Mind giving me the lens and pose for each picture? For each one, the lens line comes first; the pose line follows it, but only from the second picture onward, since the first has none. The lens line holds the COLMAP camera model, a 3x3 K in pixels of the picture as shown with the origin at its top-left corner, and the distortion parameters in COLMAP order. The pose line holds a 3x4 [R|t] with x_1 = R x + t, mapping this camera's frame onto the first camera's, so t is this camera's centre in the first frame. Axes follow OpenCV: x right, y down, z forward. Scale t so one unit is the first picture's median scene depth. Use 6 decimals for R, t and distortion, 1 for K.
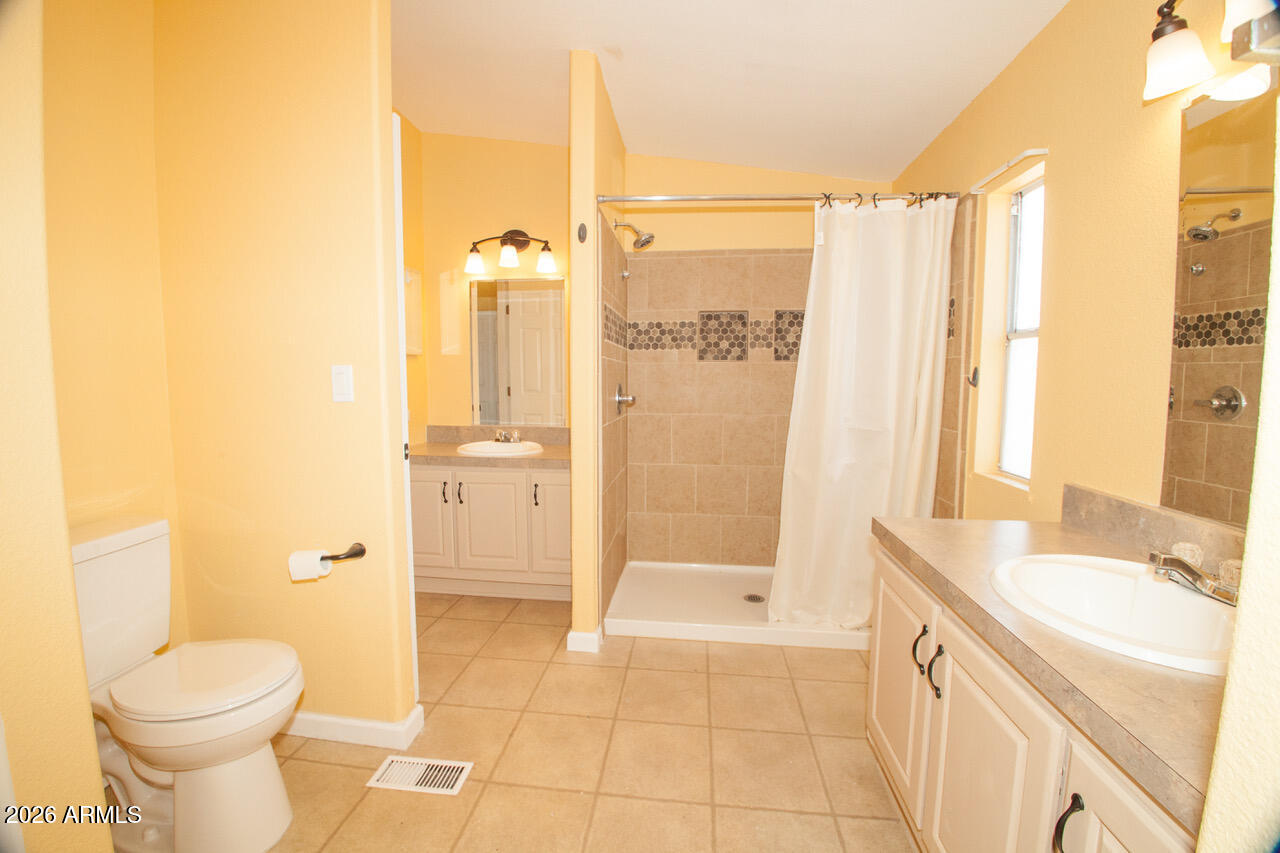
lens RADIAL K [[539.8, 0, 627.4], [0, 539.8, 418.8], [0, 0, 1]] dist [-0.025635, -0.006912]
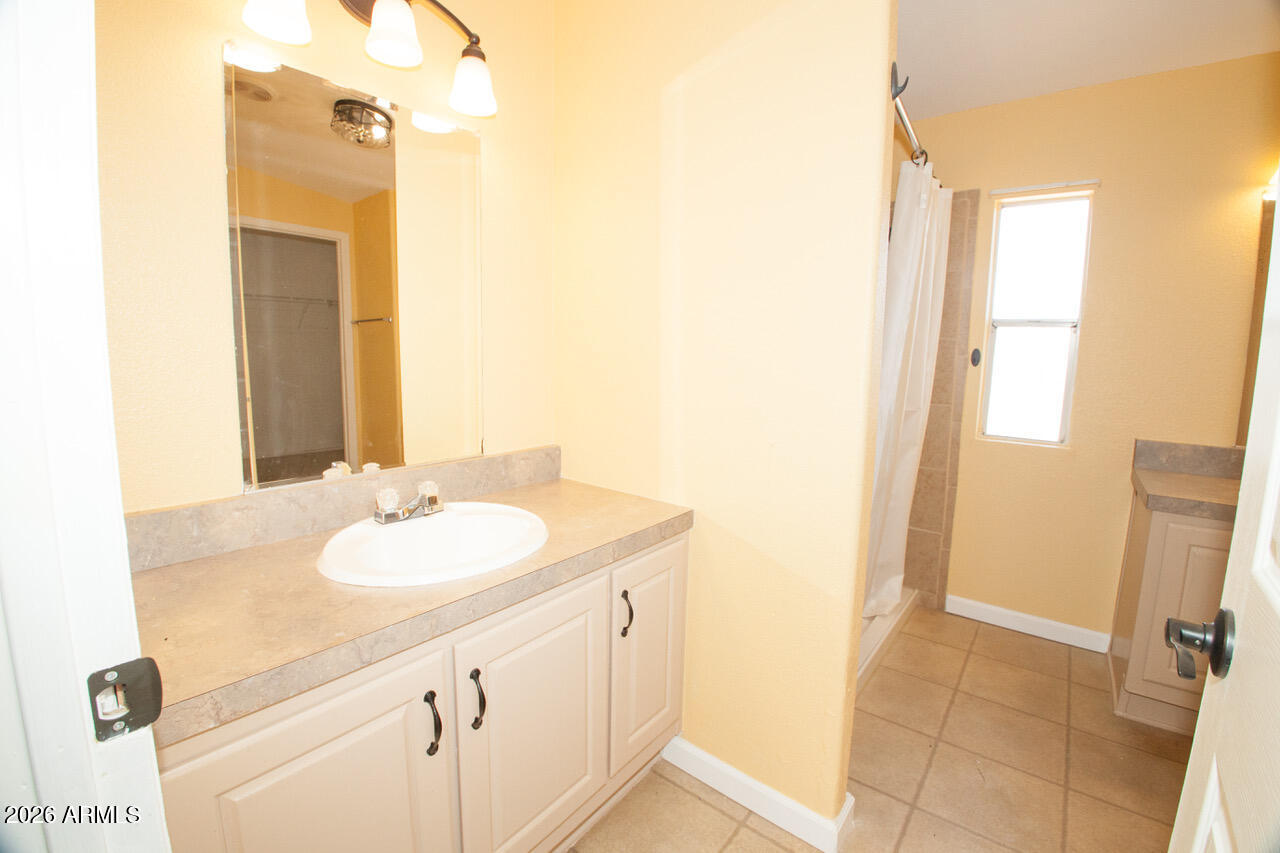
lens RADIAL K [[552.5, 0, 636.4], [0, 552.5, 429.8], [0, 0, 1]] dist [-0.025234, -0.010590]
pose [[0.518341, -0.117617, 0.847047, -0.714380], [0.052129, 0.993001, 0.105984, -0.082374], [-0.853584, -0.010780, 0.520844, 0.972496]]
